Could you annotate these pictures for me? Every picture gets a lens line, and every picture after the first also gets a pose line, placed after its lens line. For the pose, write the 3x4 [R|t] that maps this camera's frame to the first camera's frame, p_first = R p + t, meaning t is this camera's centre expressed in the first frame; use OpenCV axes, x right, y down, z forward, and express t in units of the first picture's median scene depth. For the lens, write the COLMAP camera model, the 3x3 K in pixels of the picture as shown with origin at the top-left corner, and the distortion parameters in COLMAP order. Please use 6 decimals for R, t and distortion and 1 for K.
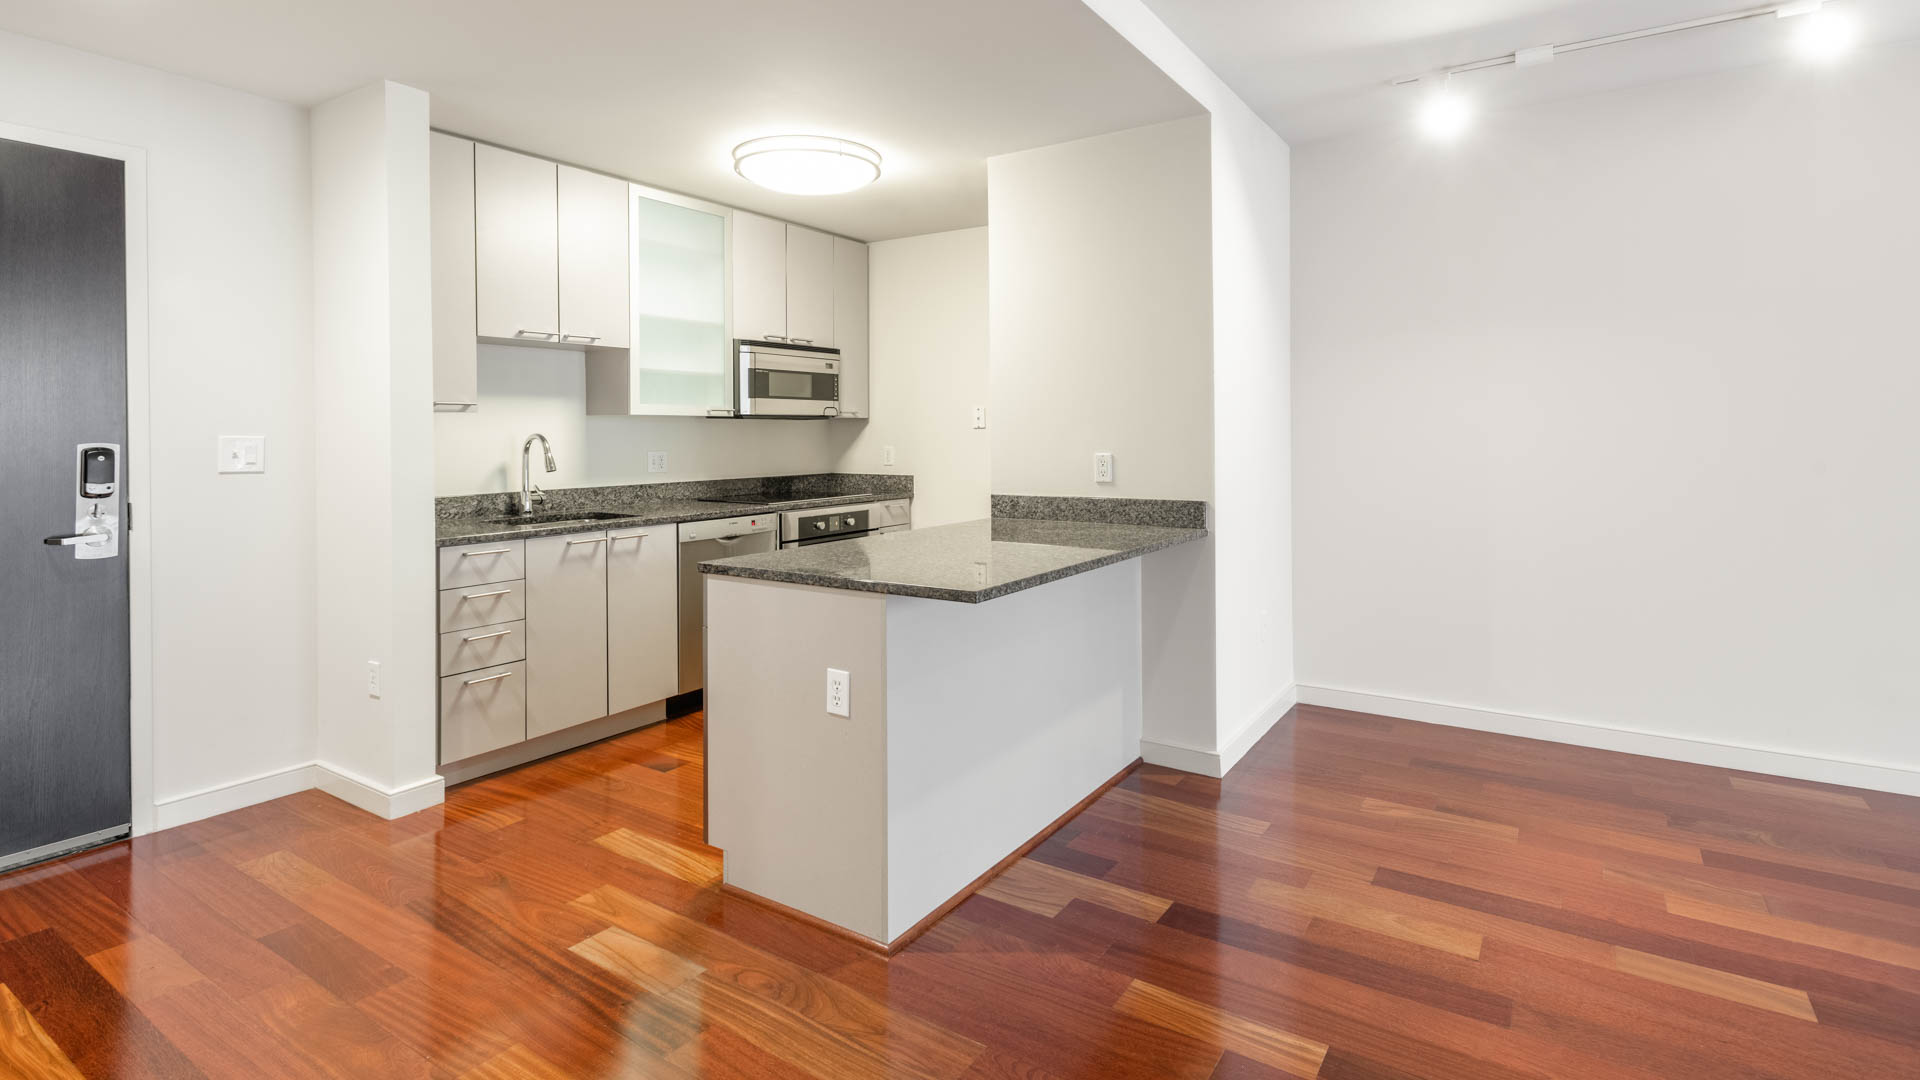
lens RADIAL K [[896.5, 0, 968.1], [0, 896.5, 389.8], [0, 0, 1]] dist [0.015556, 0.000129]
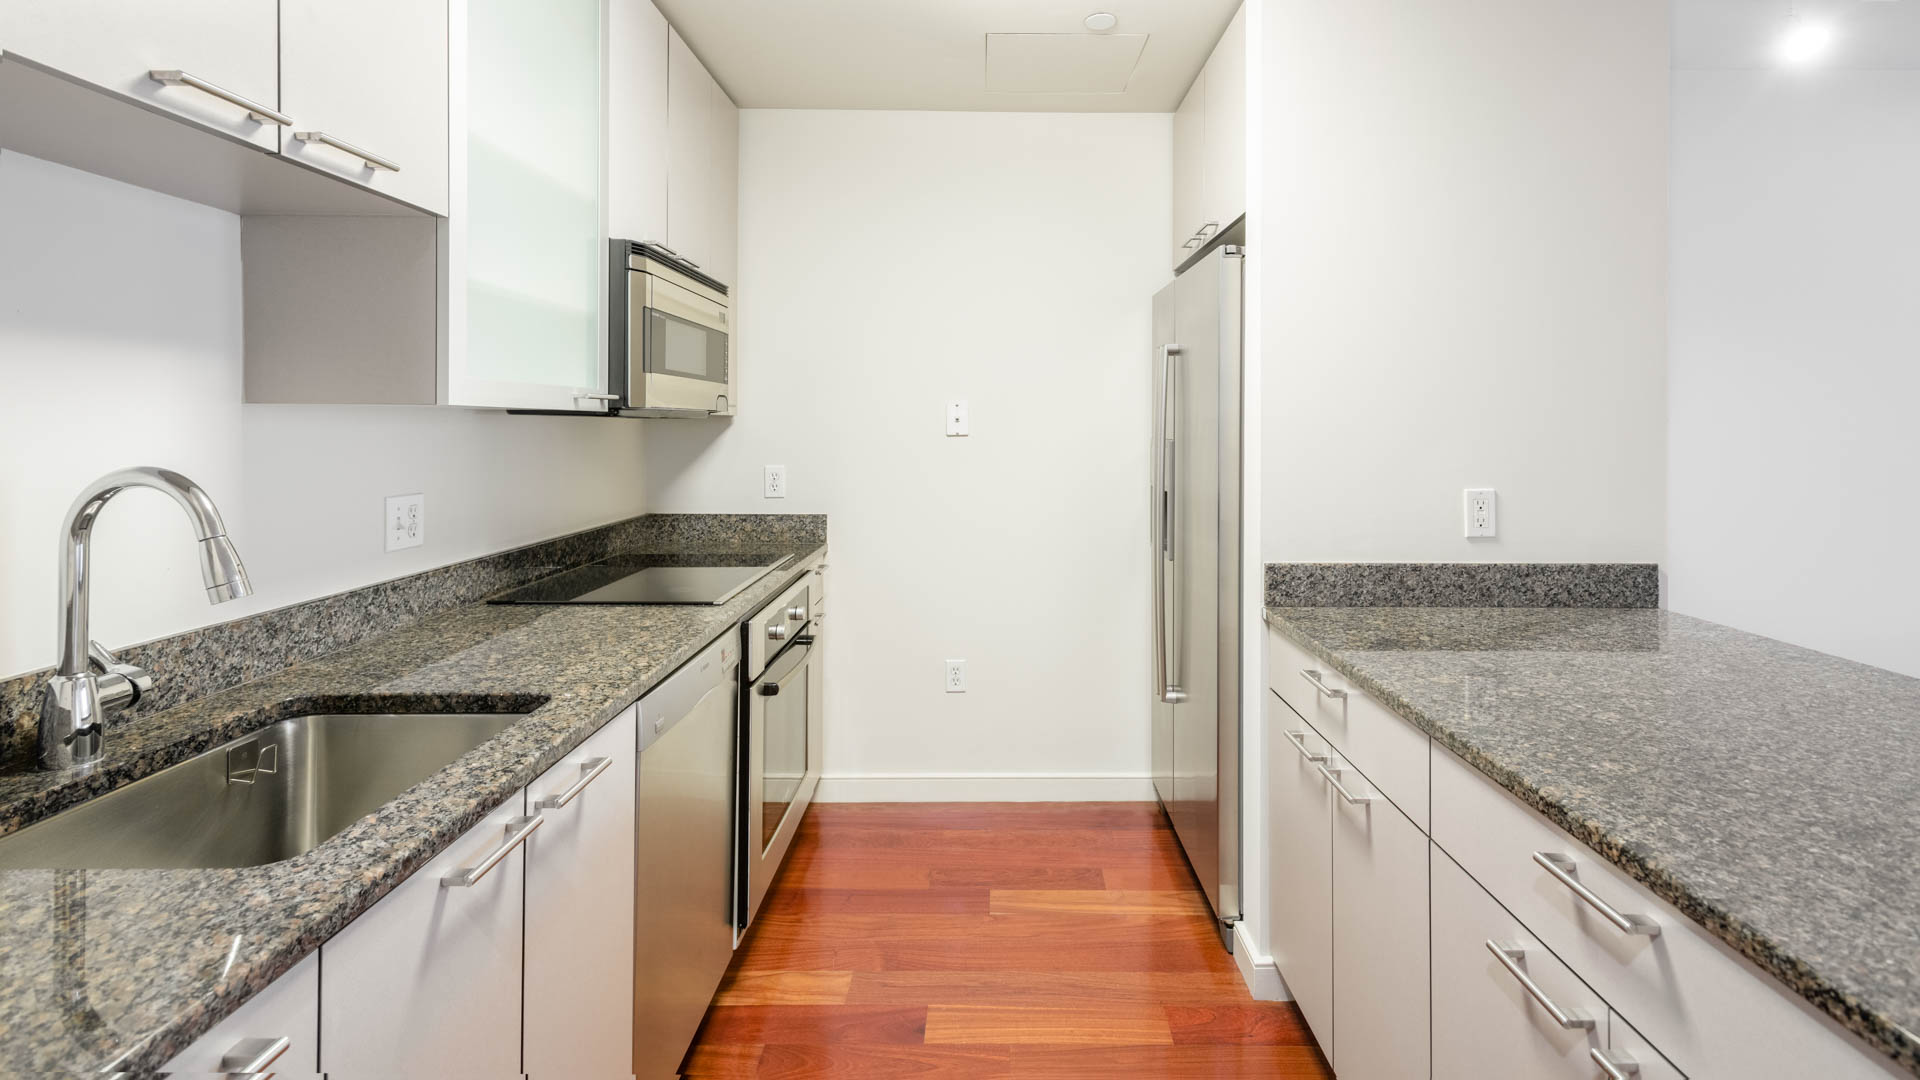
lens RADIAL K [[896.5, 0, 968.1], [0, 896.5, 389.8], [0, 0, 1]] dist [0.015556, 0.000129]
pose [[0.839711, 0.031013, 0.542147, -0.343955], [-0.033554, 0.999423, -0.005200, 0.015252], [-0.541996, -0.013825, 0.840268, 0.513682]]
